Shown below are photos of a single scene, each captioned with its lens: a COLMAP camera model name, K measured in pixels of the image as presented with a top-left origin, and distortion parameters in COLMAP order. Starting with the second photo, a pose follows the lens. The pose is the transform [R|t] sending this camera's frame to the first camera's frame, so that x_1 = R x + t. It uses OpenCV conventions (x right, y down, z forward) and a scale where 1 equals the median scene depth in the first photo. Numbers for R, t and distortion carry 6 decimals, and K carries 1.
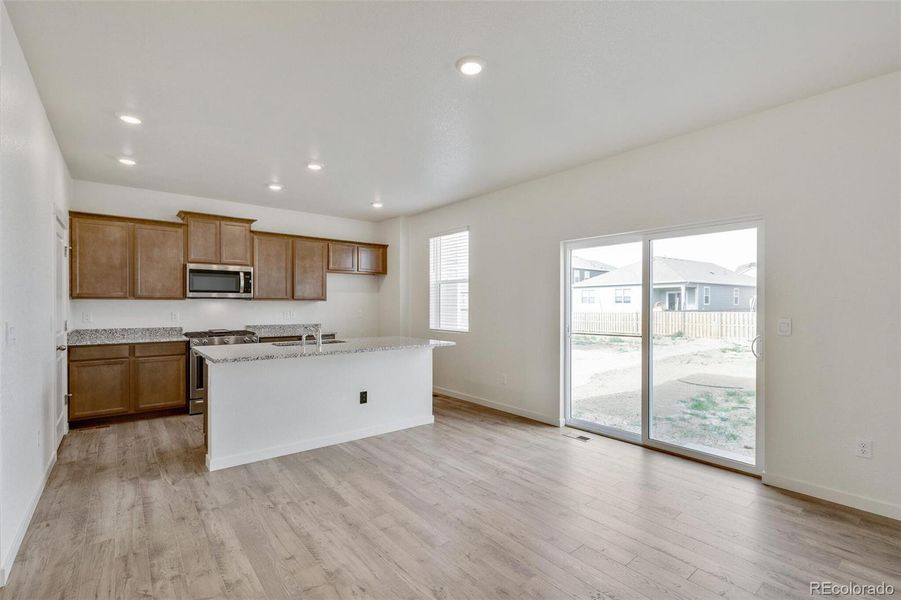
lens RADIAL K [[424.7, 0, 445.2], [0, 424.7, 298.6], [0, 0, 1]] dist [-0.011343, 0.001356]
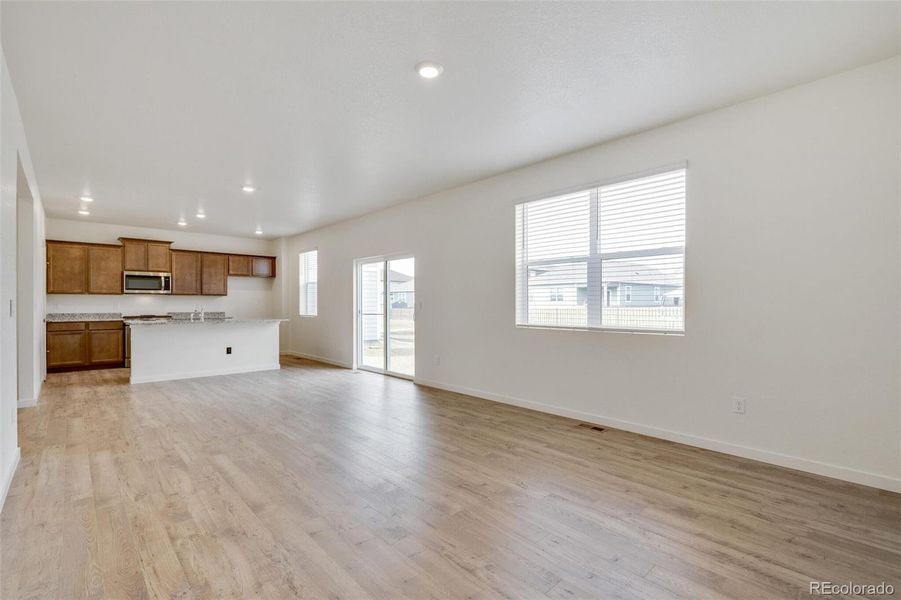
lens RADIAL K [[424.7, 0, 444.9], [0, 424.7, 297.6], [0, 0, 1]] dist [-0.011343, 0.001356]
pose [[0.997125, -0.001083, 0.075773, 0.477537], [0.001052, 0.999999, 0.000446, 0.014543], [-0.075773, -0.000365, 0.997125, -0.678734]]
